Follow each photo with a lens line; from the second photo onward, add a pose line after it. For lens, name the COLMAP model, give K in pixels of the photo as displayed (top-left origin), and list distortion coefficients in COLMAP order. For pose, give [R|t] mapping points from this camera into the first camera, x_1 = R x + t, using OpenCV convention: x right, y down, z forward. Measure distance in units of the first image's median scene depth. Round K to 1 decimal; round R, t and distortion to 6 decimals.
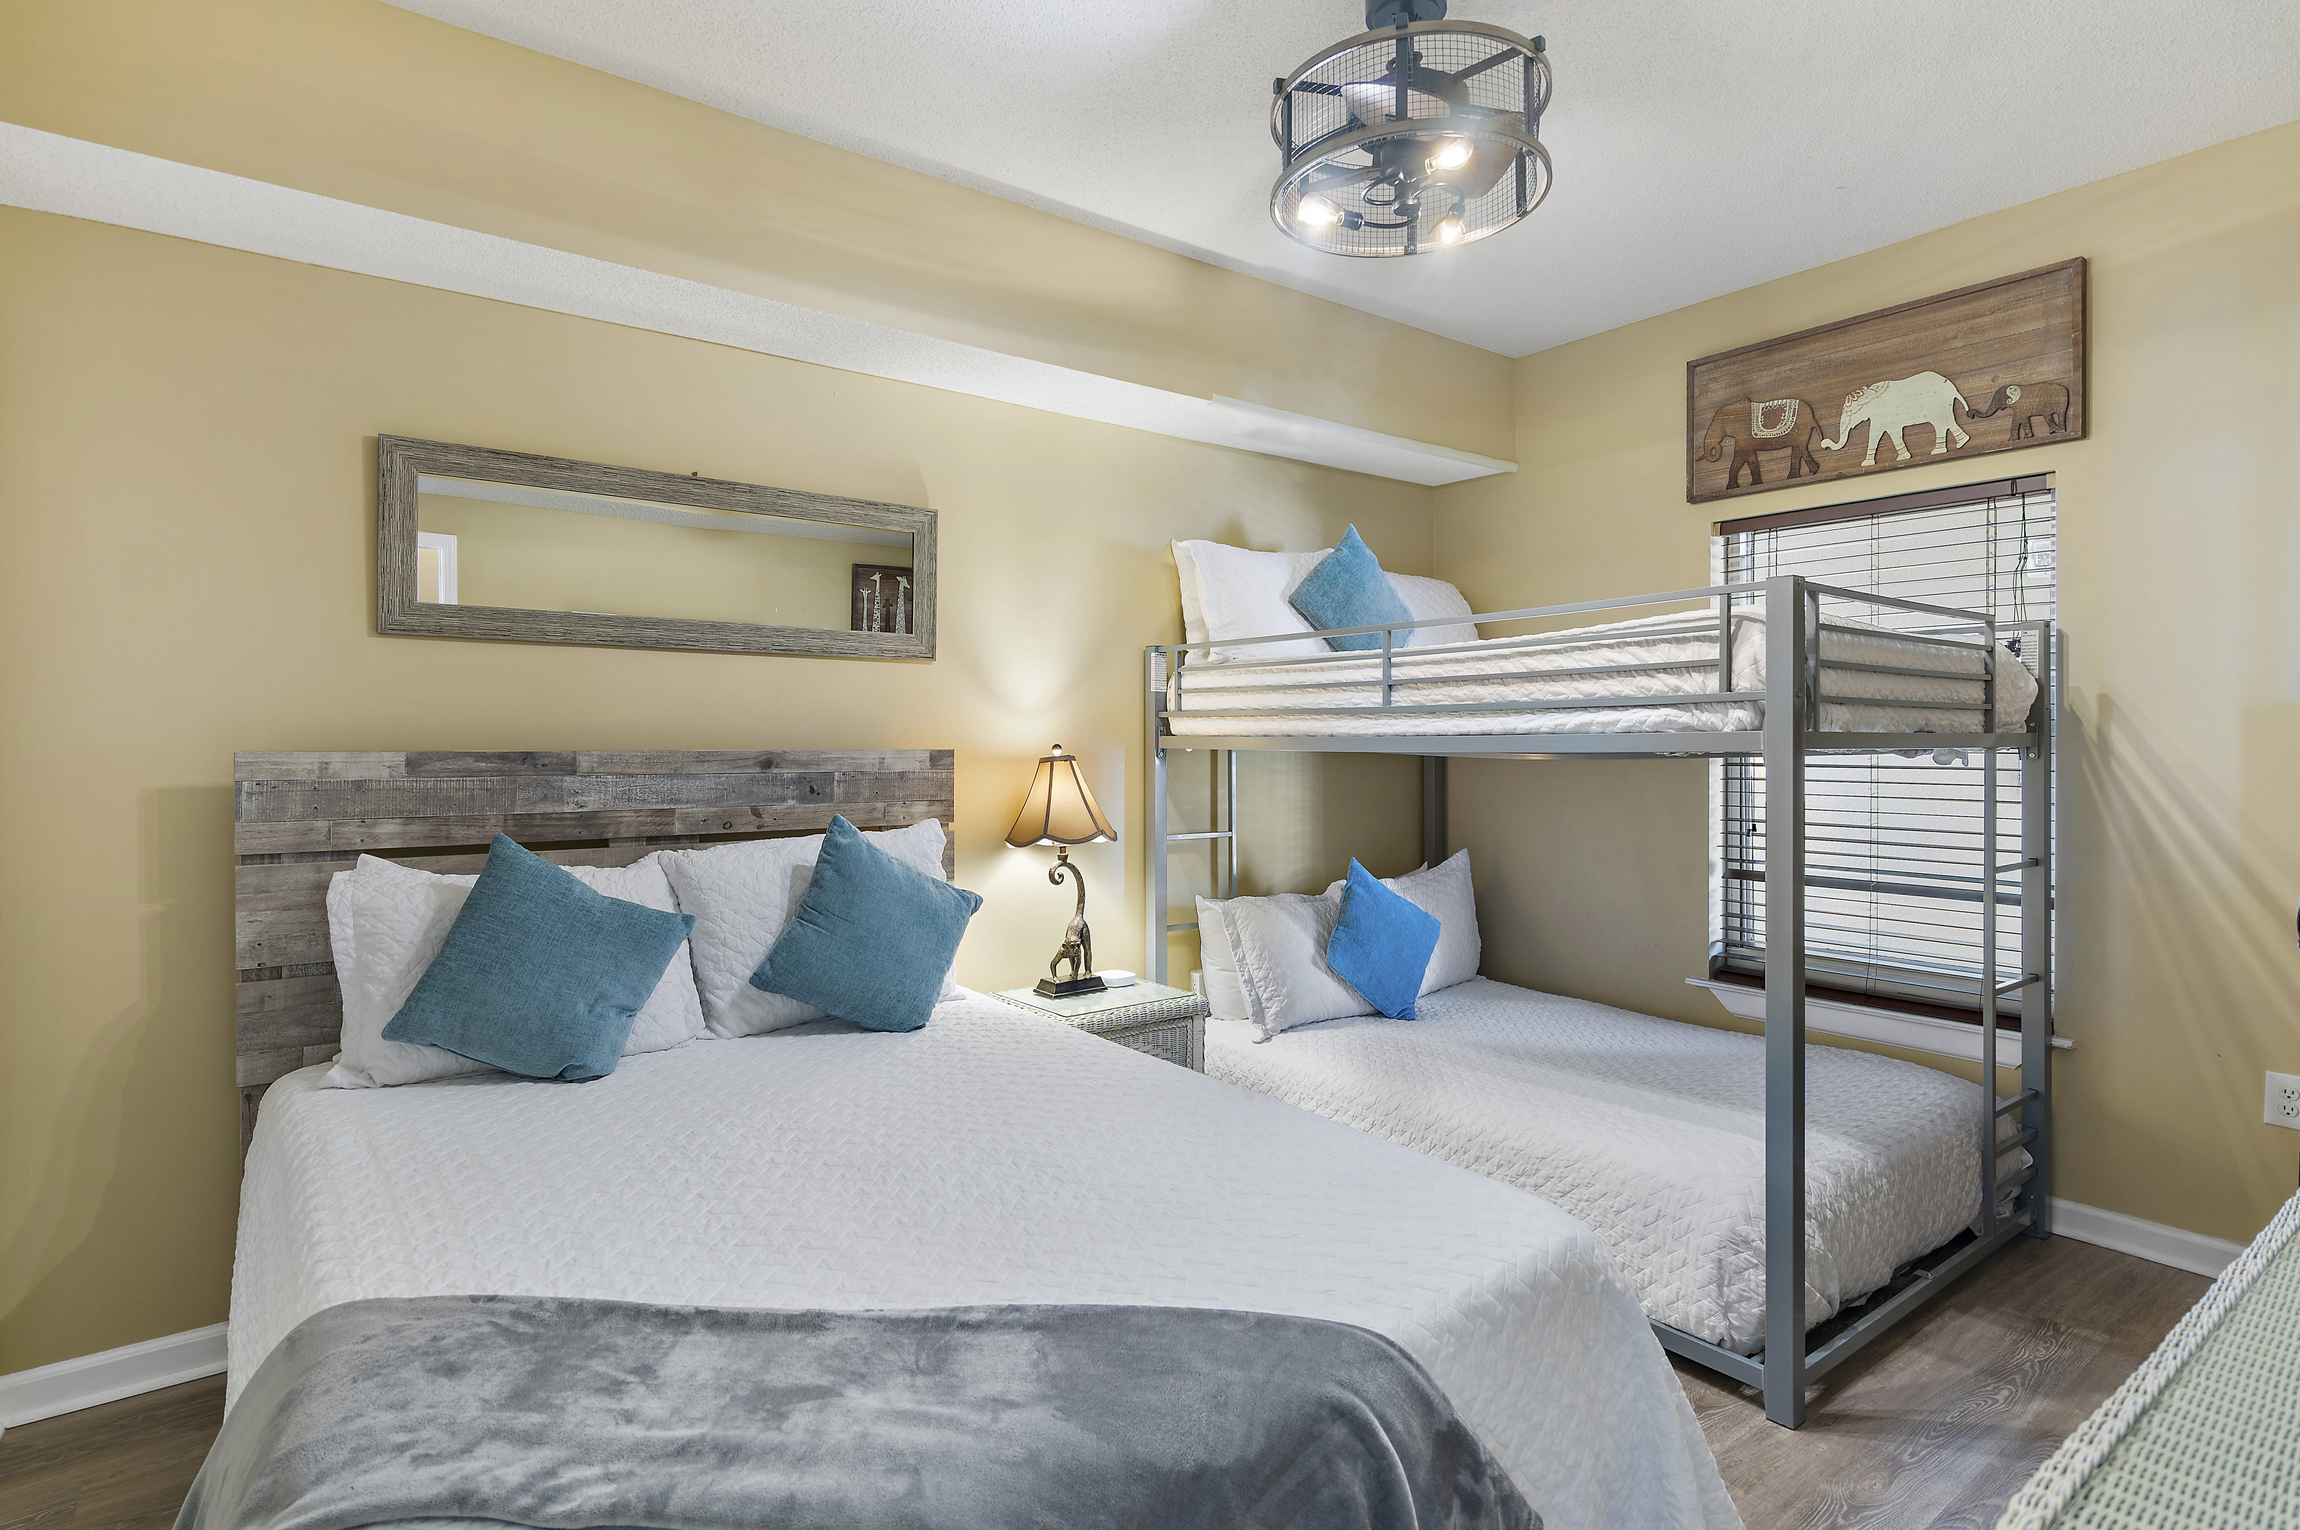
lens RADIAL K [[1158.7, 0, 1154.3], [0, 1158.7, 750.7], [0, 0, 1]] dist [-0.001615, -0.000196]
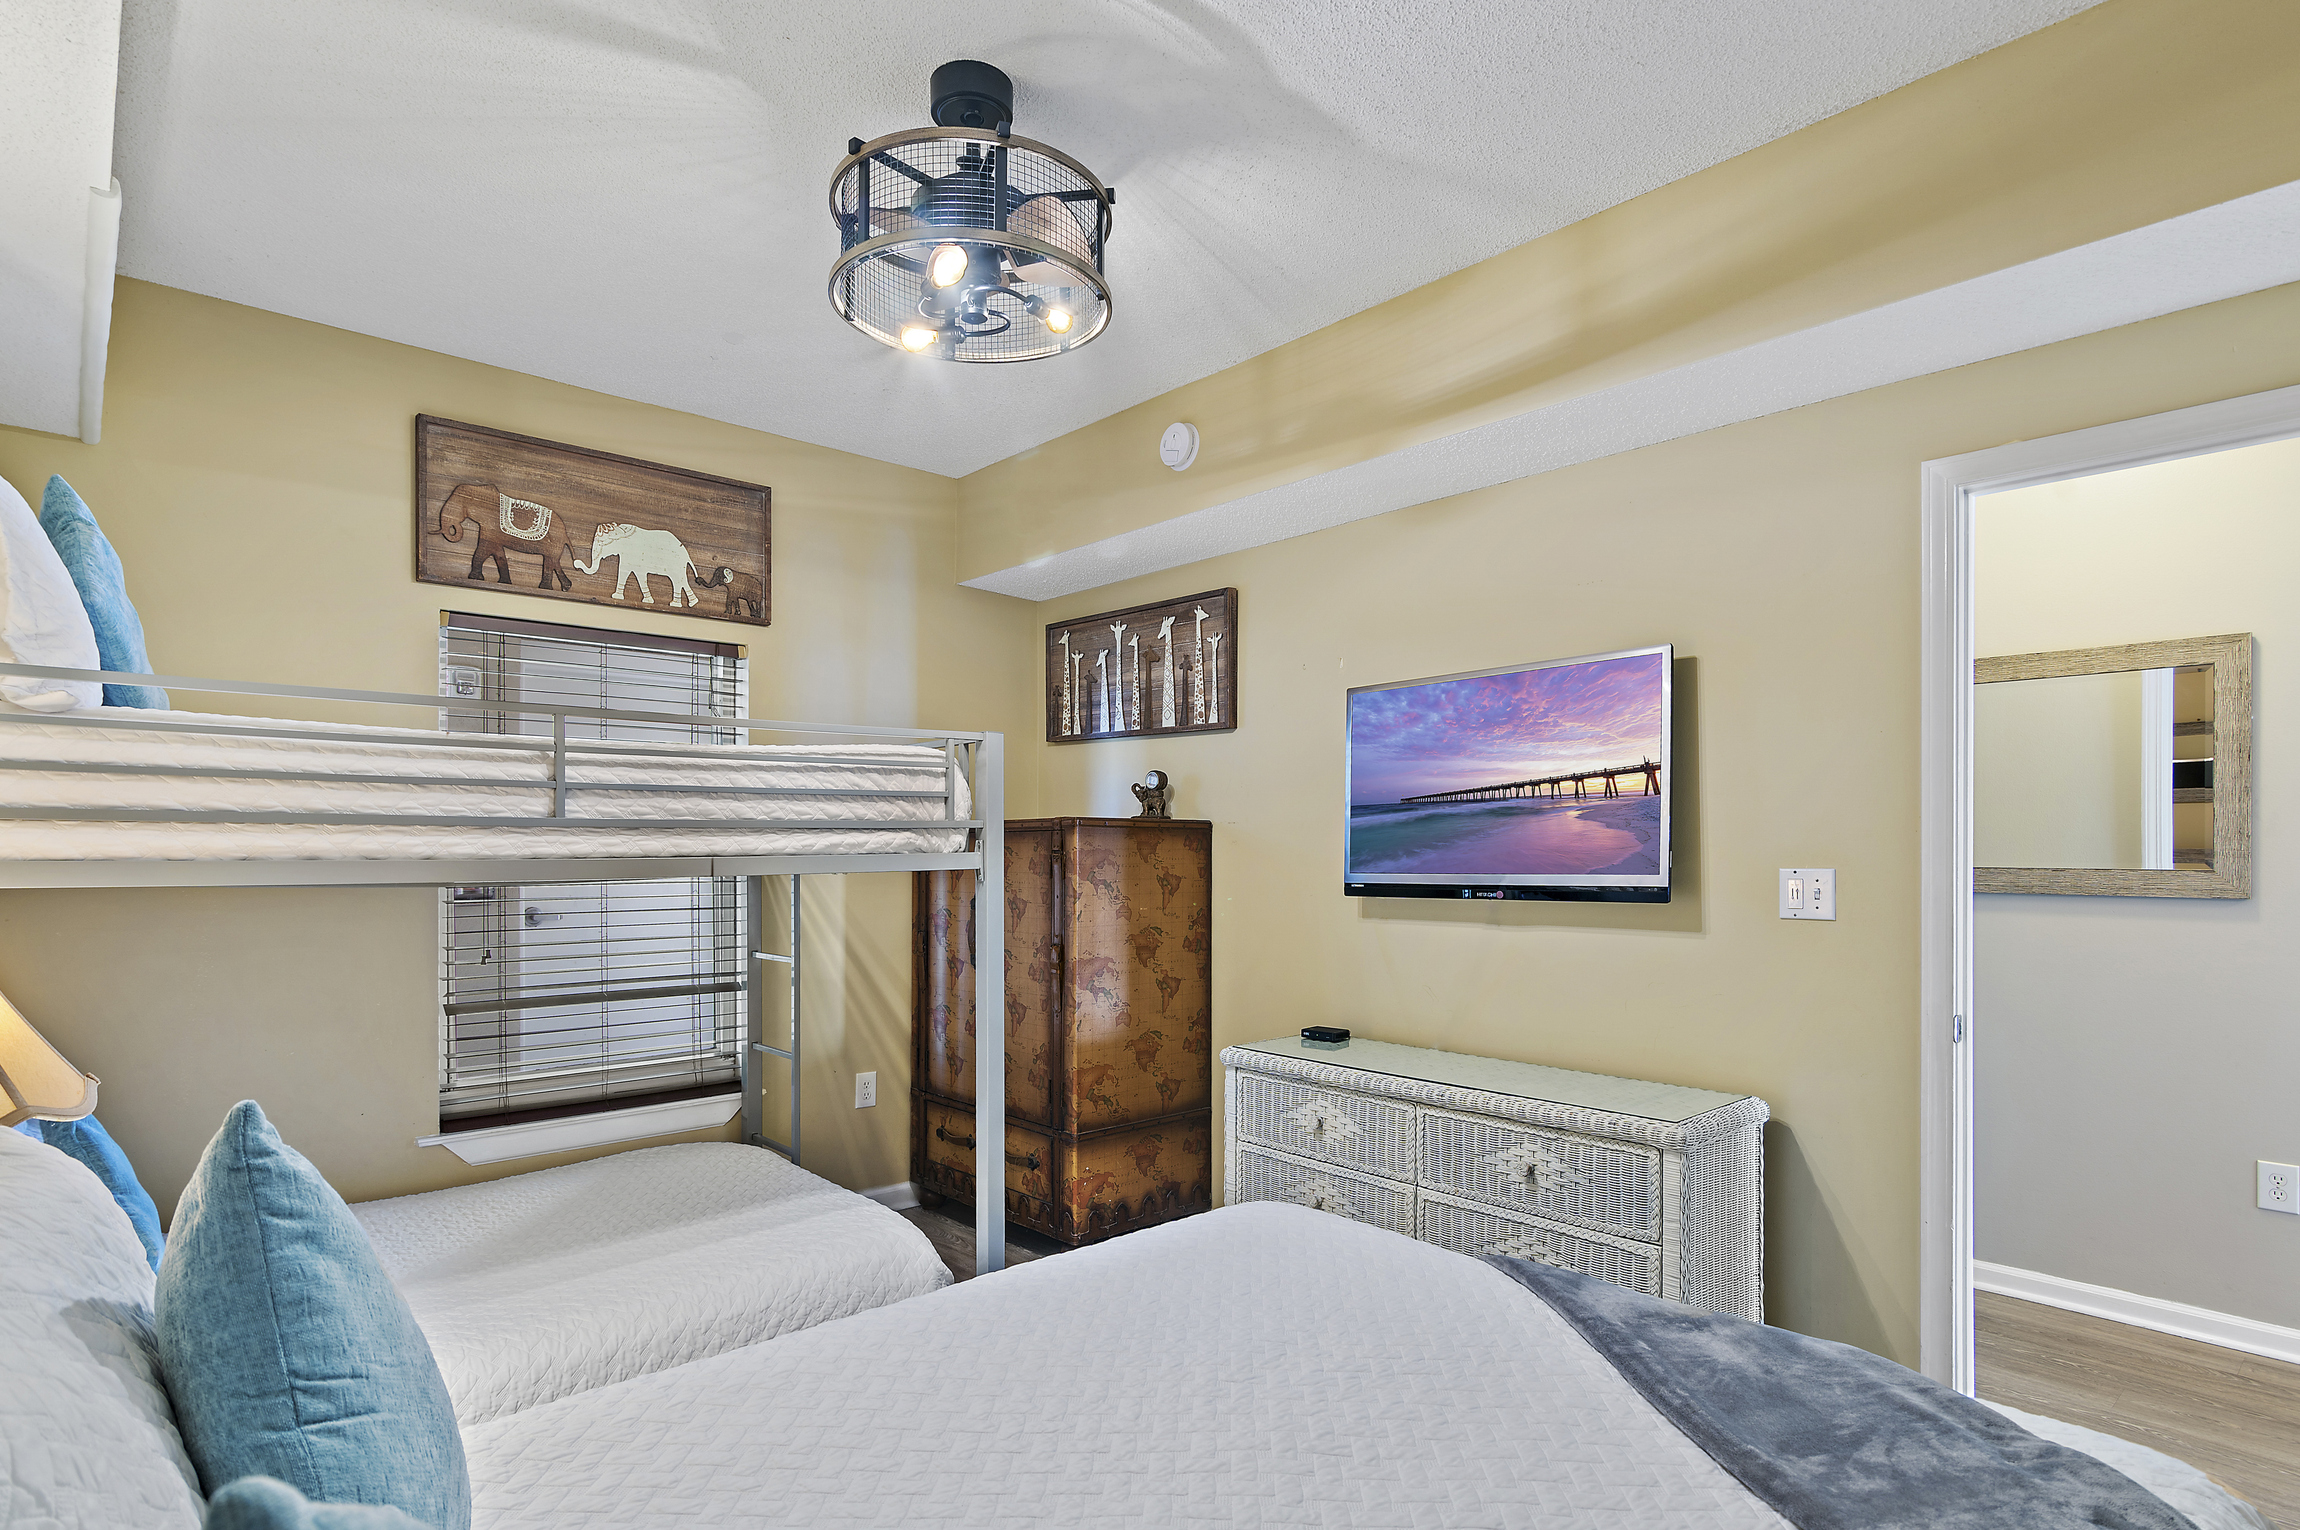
lens RADIAL K [[1158.7, 0, 1196.7], [0, 1158.7, 846.7], [0, 0, 1]] dist [-0.001615, -0.000196]
pose [[-0.093226, 0.001604, 0.995644, -0.509106], [0.009960, 0.999950, -0.000679, -0.013673], [-0.995595, 0.009853, -0.093237, 0.597515]]
